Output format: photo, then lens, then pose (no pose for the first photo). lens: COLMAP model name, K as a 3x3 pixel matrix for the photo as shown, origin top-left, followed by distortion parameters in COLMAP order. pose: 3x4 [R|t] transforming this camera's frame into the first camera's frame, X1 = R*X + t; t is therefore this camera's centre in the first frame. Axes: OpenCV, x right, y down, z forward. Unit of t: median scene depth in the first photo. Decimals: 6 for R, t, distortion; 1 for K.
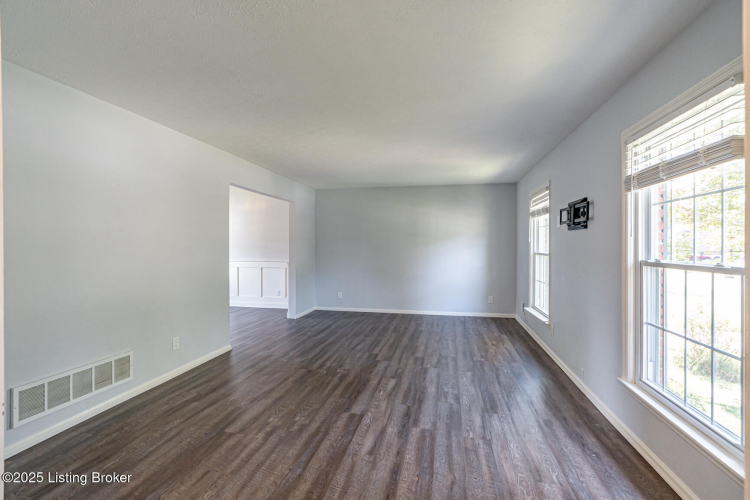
lens RADIAL K [[340.2, 0, 369.5], [0, 340.2, 246.4], [0, 0, 1]] dist [-0.016430, 0.002967]
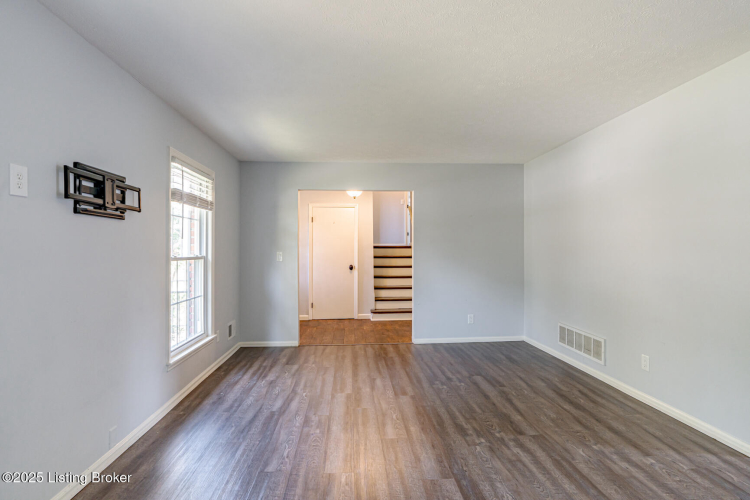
lens RADIAL K [[394.1, 0, 372.5], [0, 394.1, 249.1], [0, 0, 1]] dist [-0.017899, 0.006830]
pose [[-0.959958, 0.003302, -0.280123, 0.383635], [0.003151, 0.999995, 0.000988, 0.011139], [0.280125, 0.000066, -0.959964, 2.040009]]
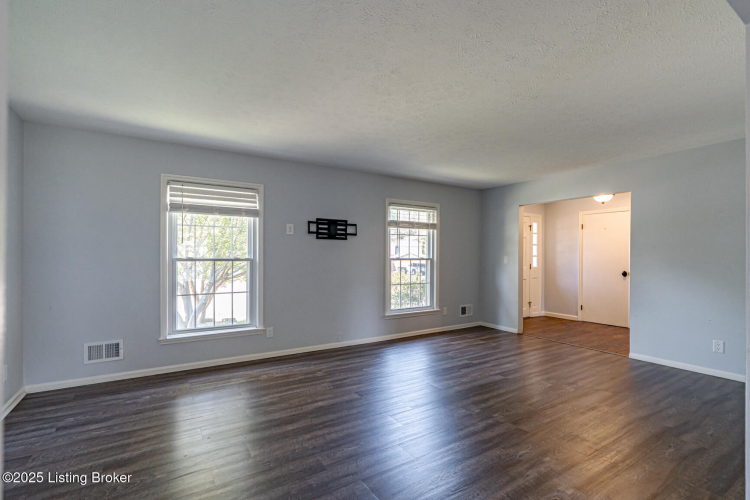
lens RADIAL K [[340.2, 0, 375.7], [0, 340.2, 250.3], [0, 0, 1]] dist [-0.016430, 0.002967]
pose [[-0.707608, 0.009877, 0.706536, -0.584646], [-0.001604, 0.999877, -0.015584, 0.021992], [-0.706603, -0.012161, -0.707506, 2.115289]]
